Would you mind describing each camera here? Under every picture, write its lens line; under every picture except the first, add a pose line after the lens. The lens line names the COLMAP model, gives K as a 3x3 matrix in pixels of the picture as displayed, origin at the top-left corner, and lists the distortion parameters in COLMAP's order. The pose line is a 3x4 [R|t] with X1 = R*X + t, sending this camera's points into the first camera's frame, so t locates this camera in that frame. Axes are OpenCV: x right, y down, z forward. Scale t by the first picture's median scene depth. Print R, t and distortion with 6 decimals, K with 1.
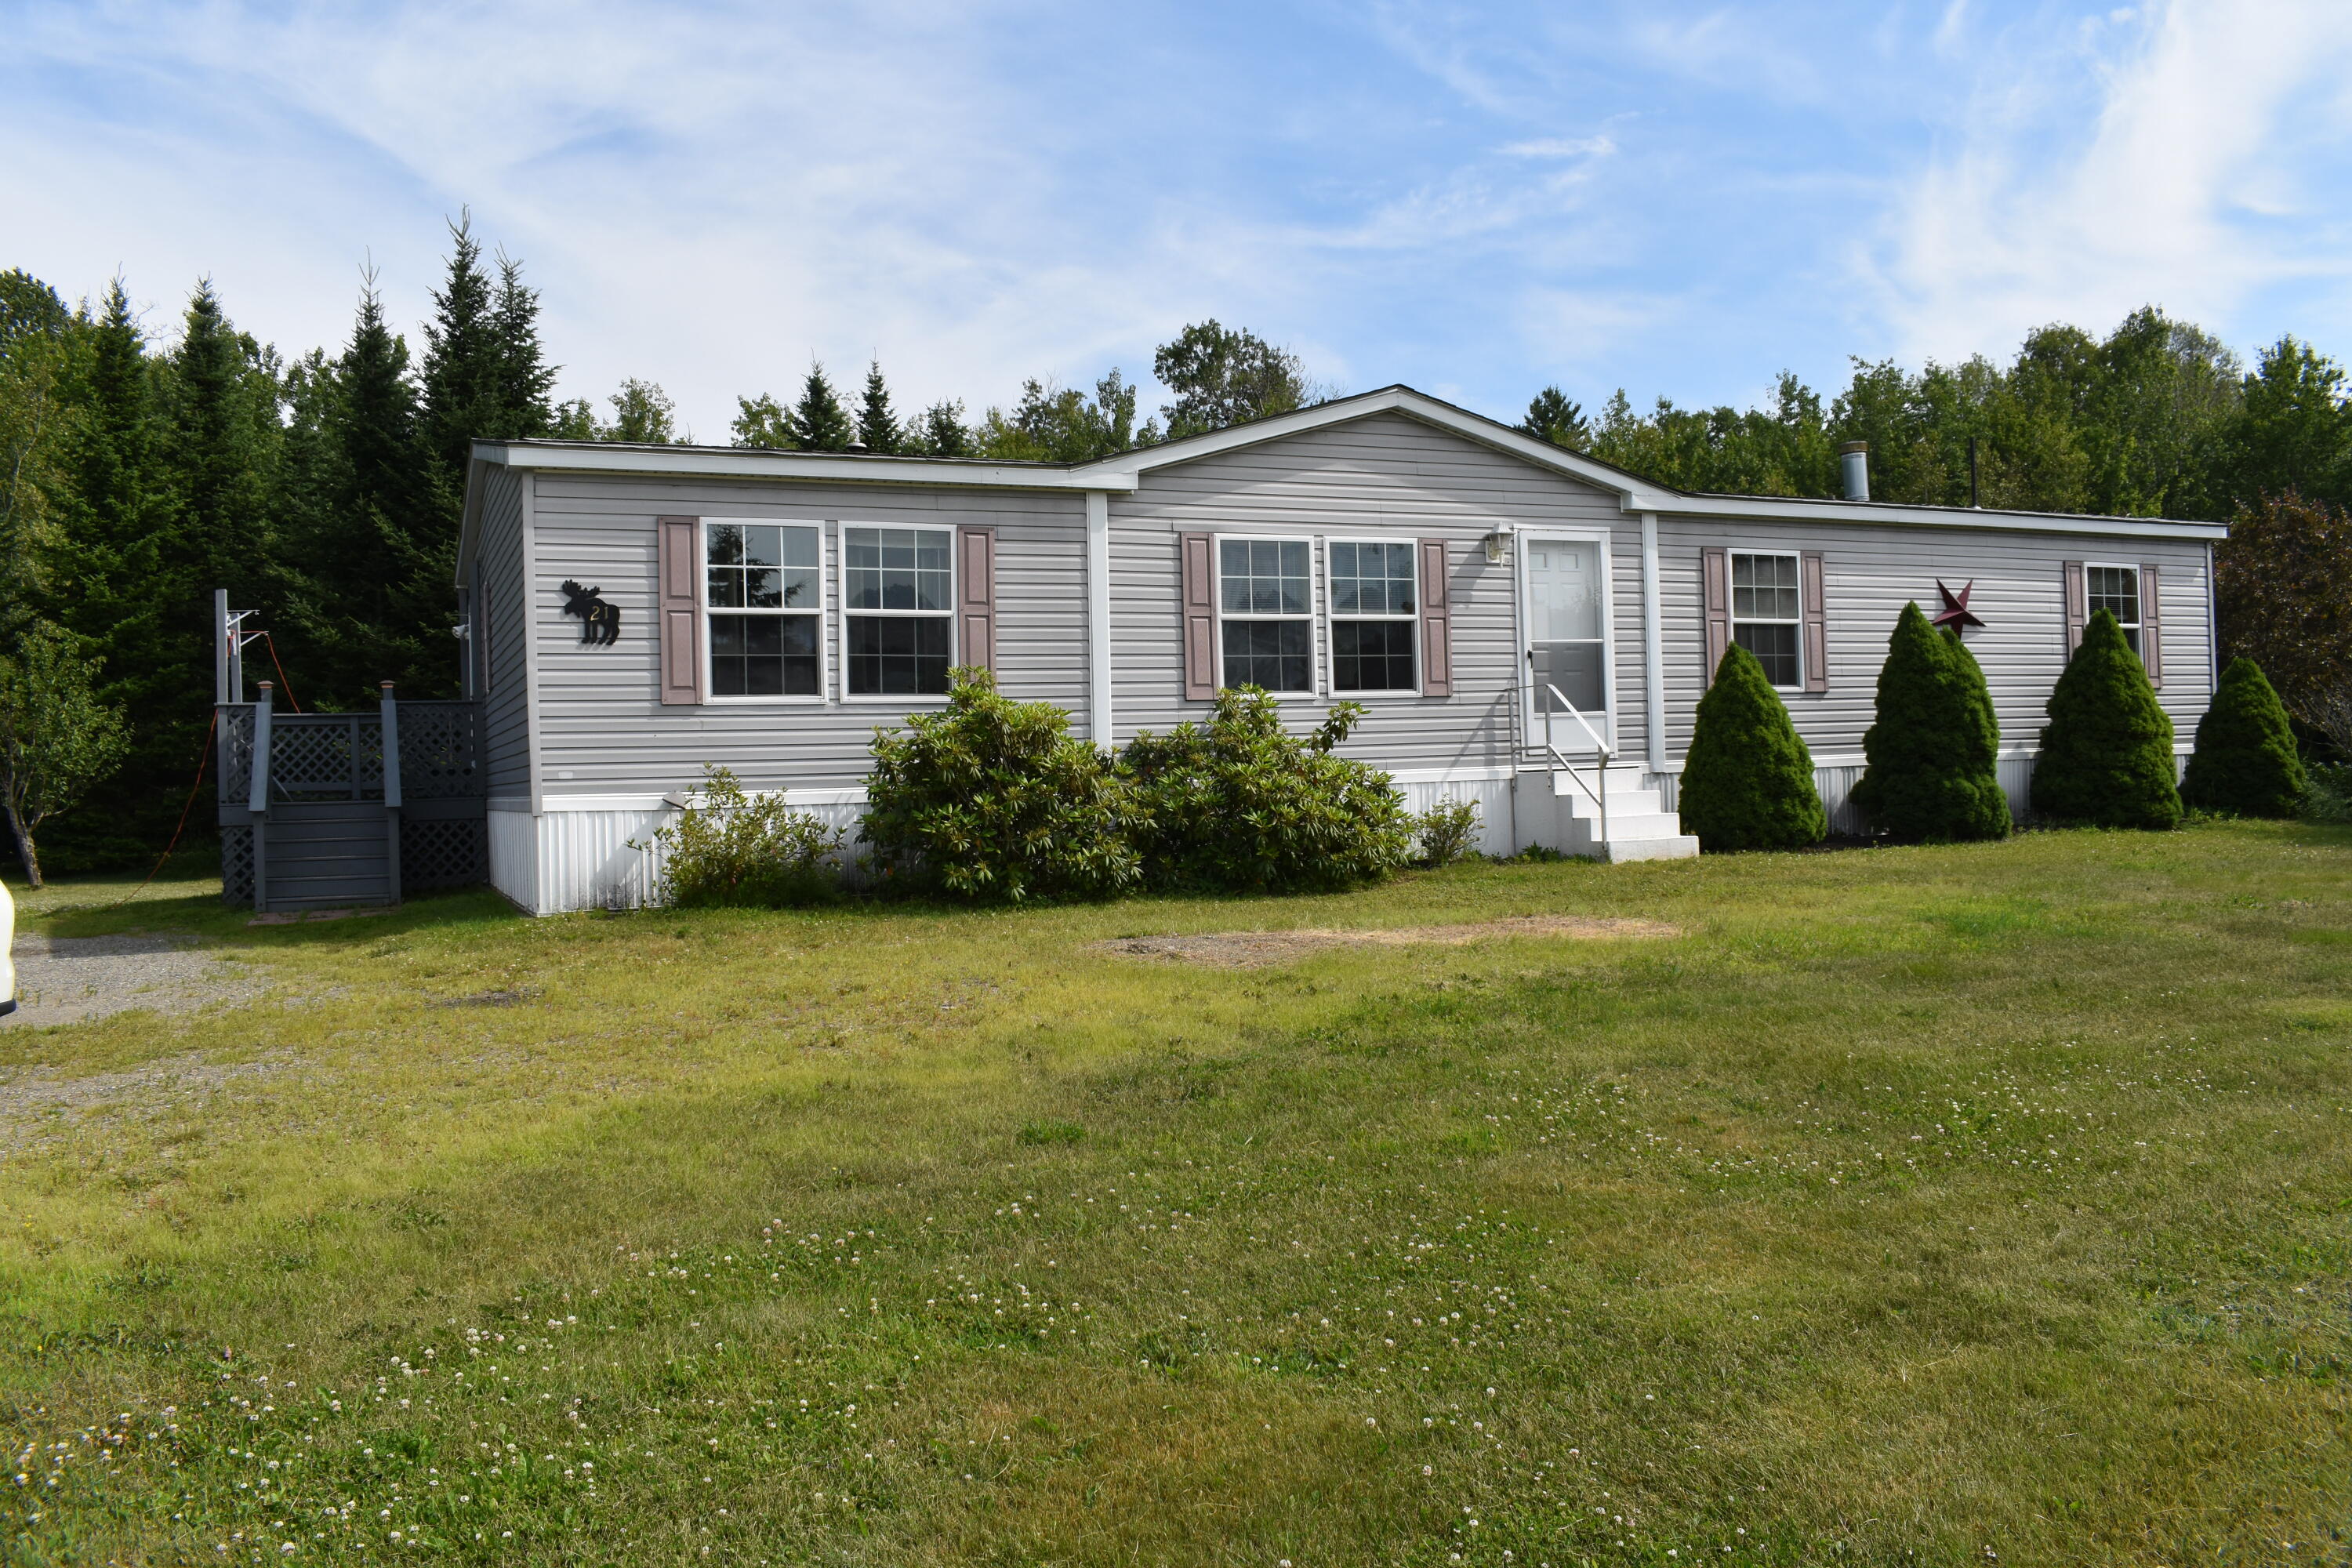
lens RADIAL K [[1809.2, 0, 1178.7], [0, 1809.2, 777.7], [0, 0, 1]] dist [-0.087505, 0.014216]
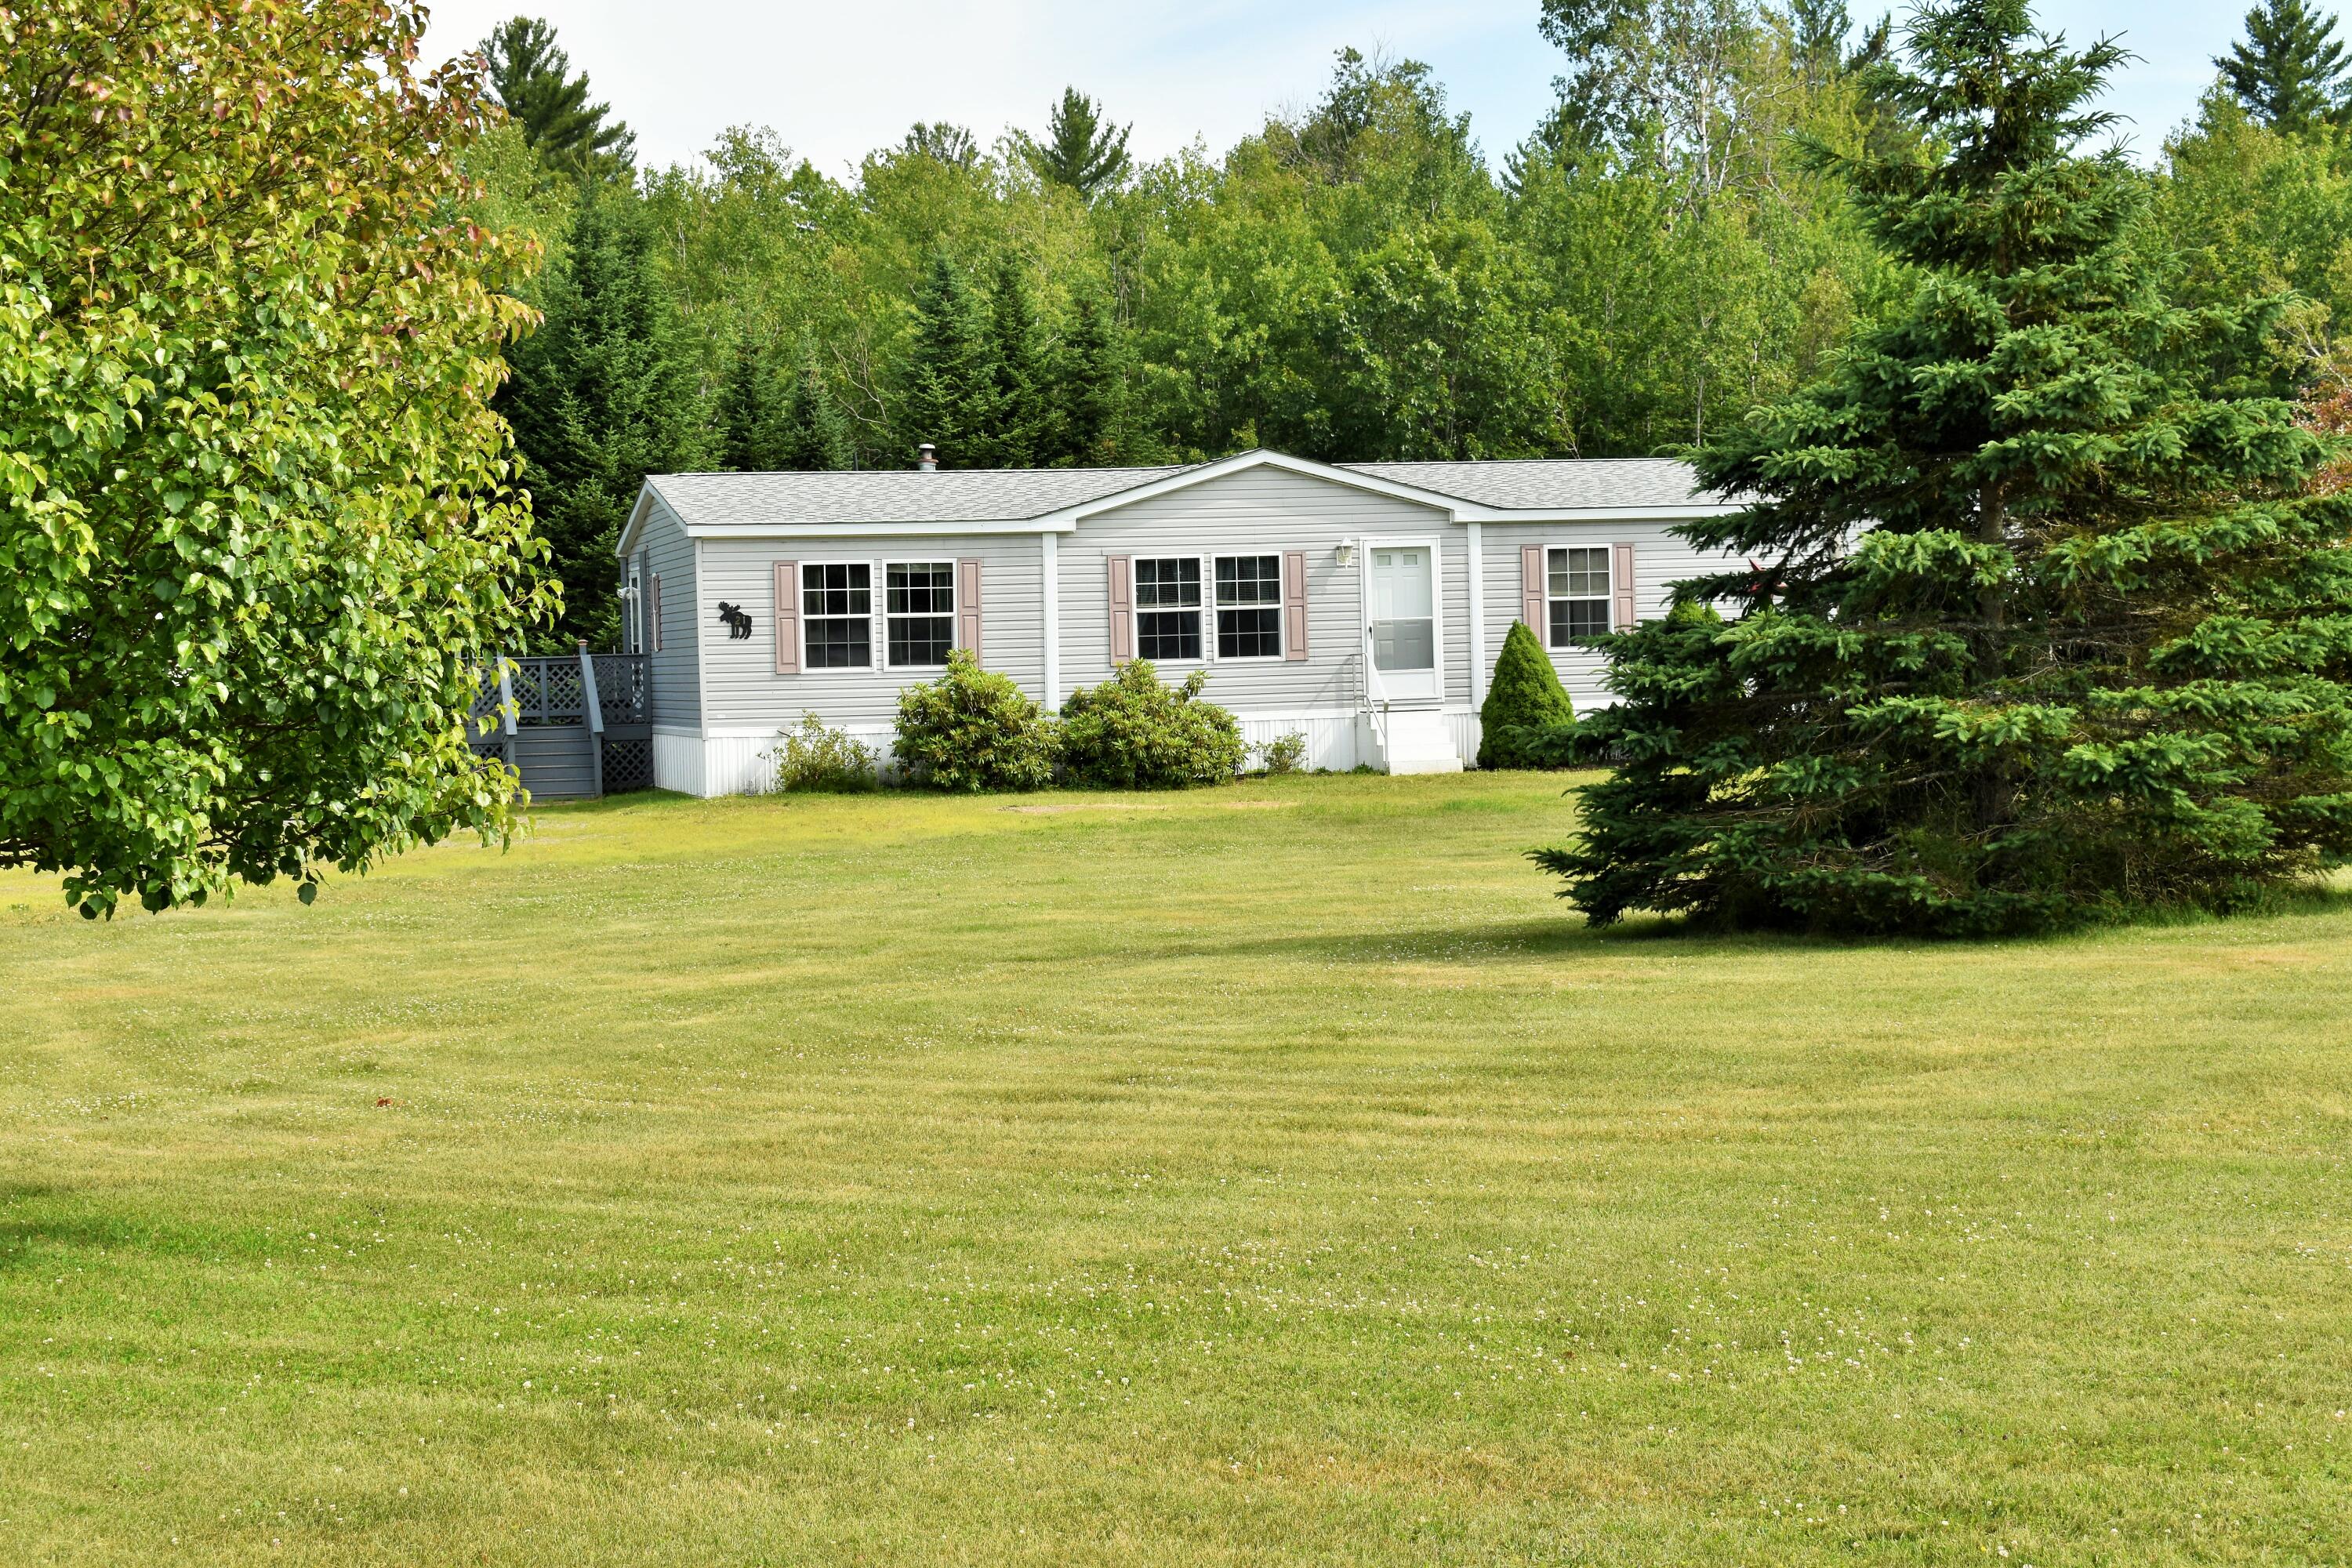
lens RADIAL K [[3879.3, 0, 1177.1], [0, 3879.3, 788.0], [0, 0, 1]] dist [0.022949, 0.000000]
pose [[0.983694, 0.009952, -0.179573, 0.555426], [-0.003049, 0.999247, 0.038677, -0.057207], [0.179823, -0.037499, 0.982984, -1.895966]]
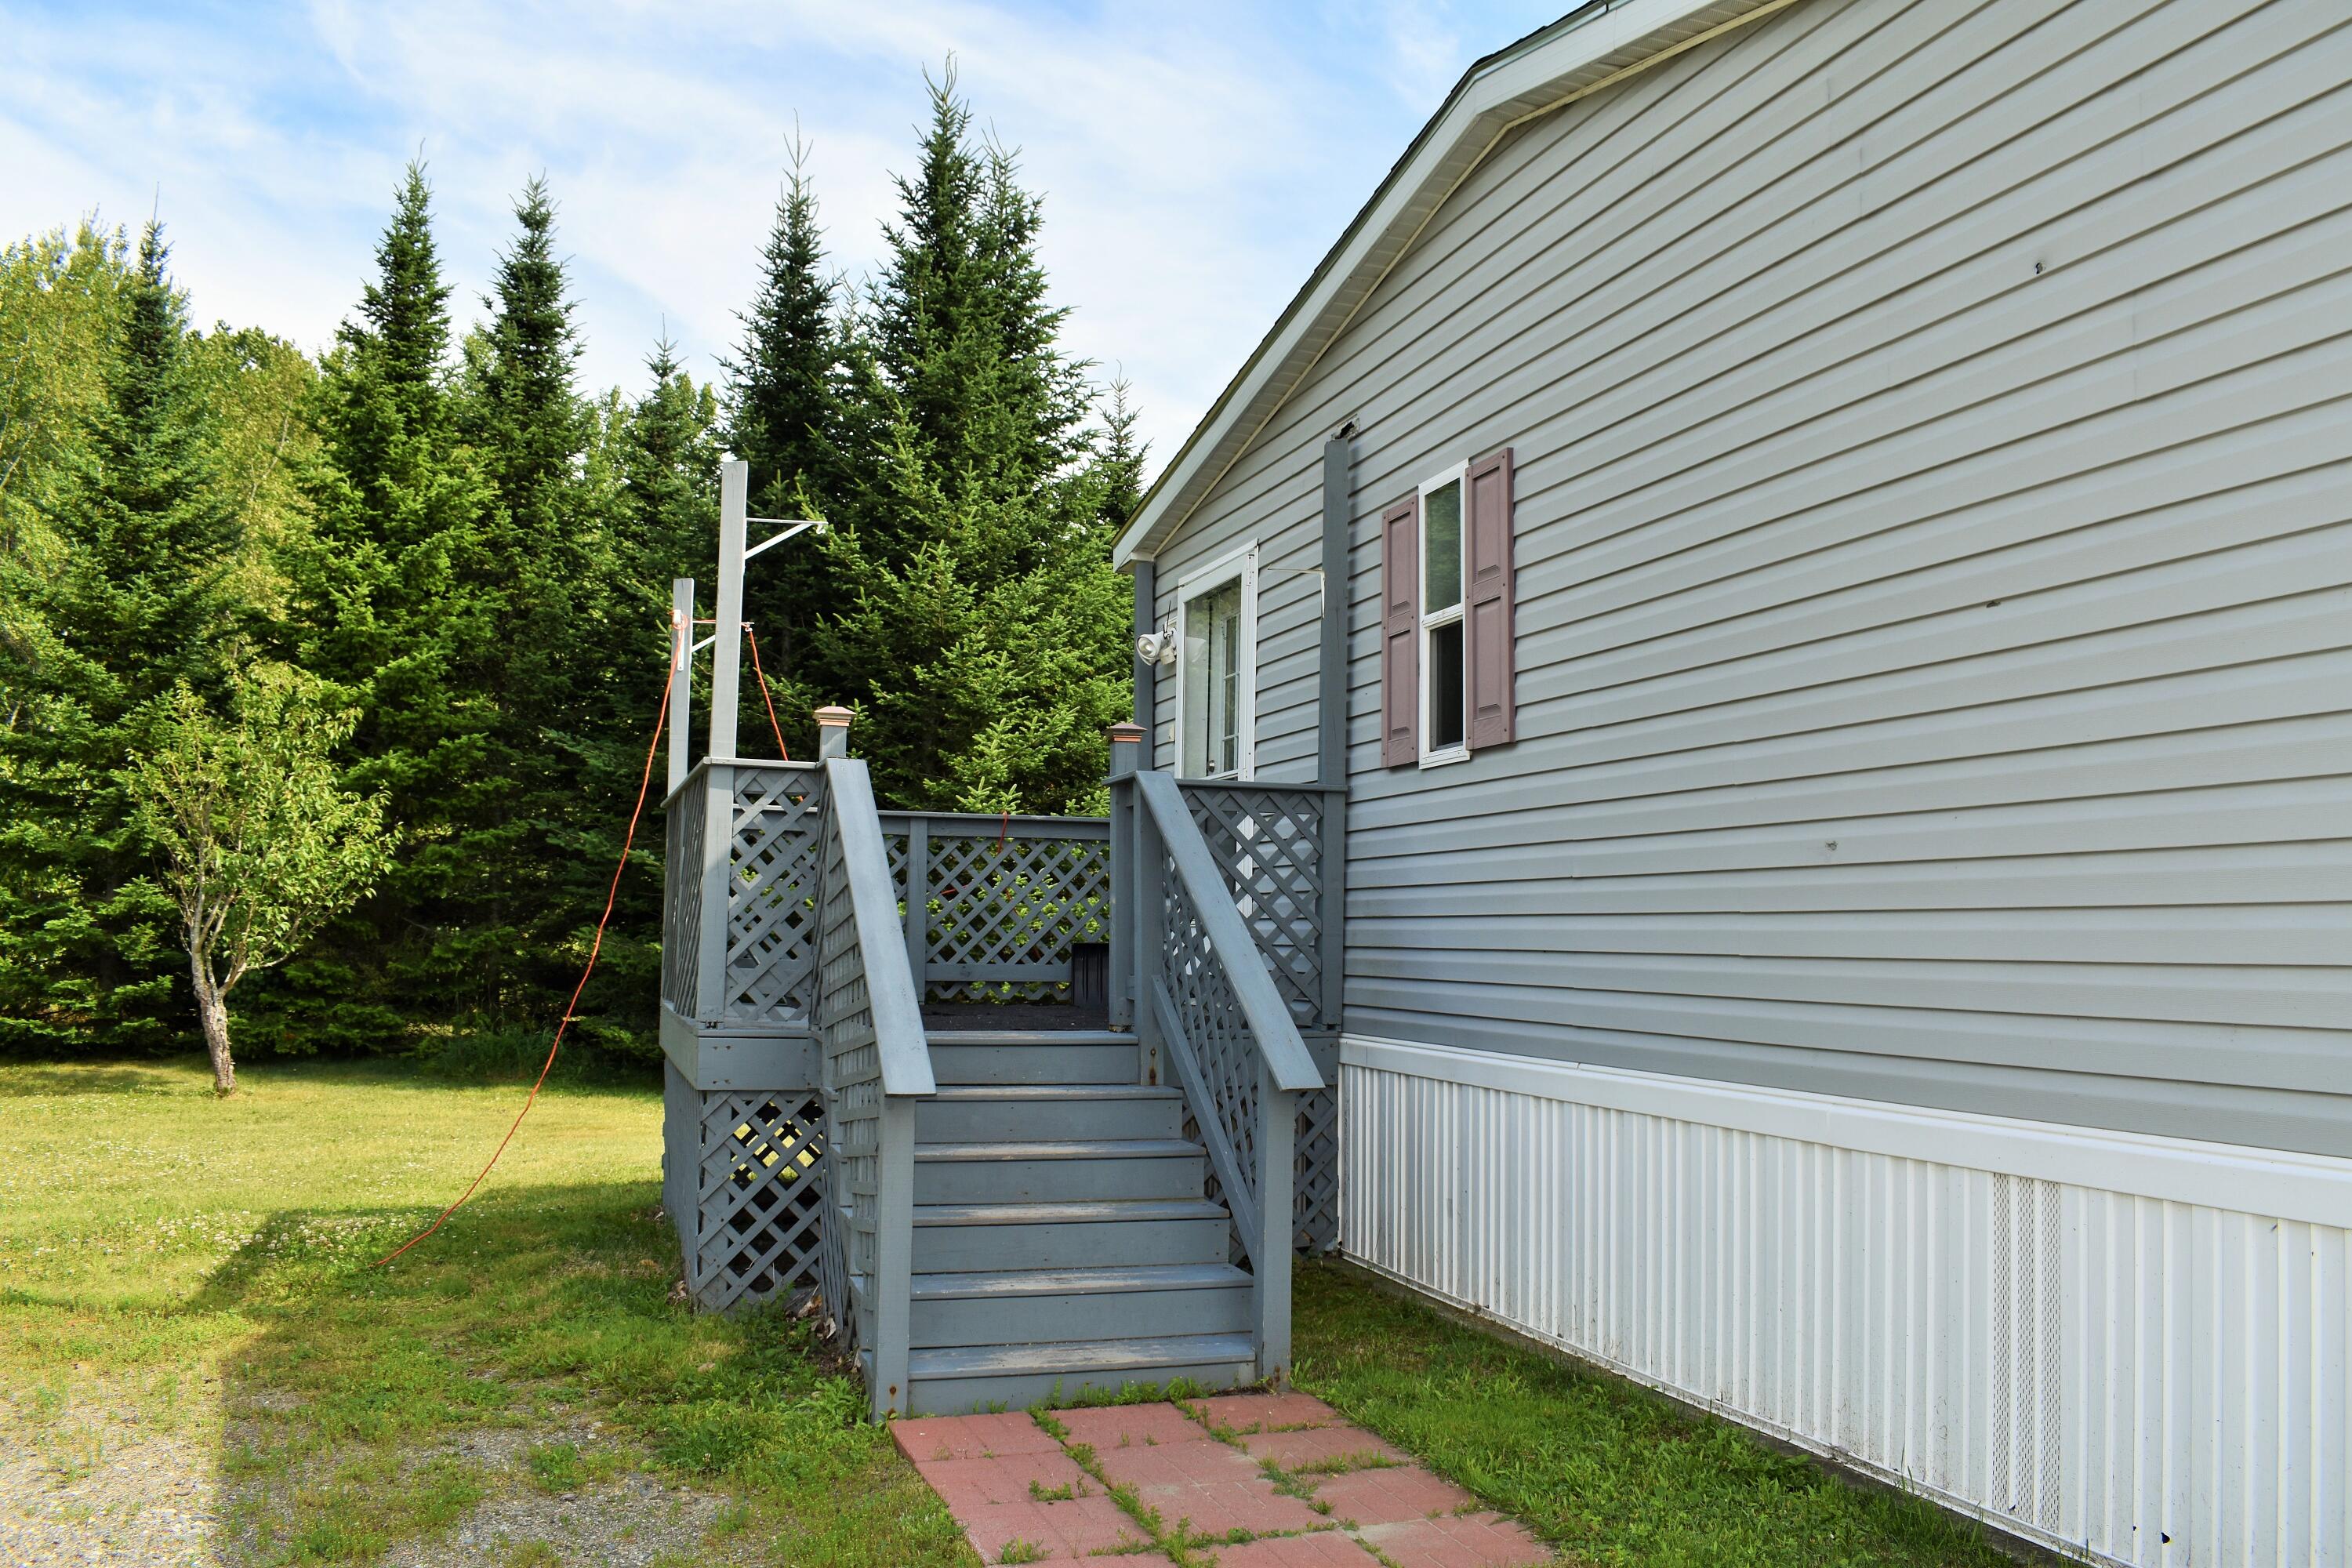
lens RADIAL K [[1809.2, 0, 1193.3], [0, 1809.2, 793.5], [0, 0, 1]] dist [-0.087505, 0.014216]
pose [[0.995086, 0.037686, -0.091562, -0.392446], [-0.044618, 0.996194, -0.074882, -0.010647], [0.088391, 0.078599, 0.992980, 0.607884]]
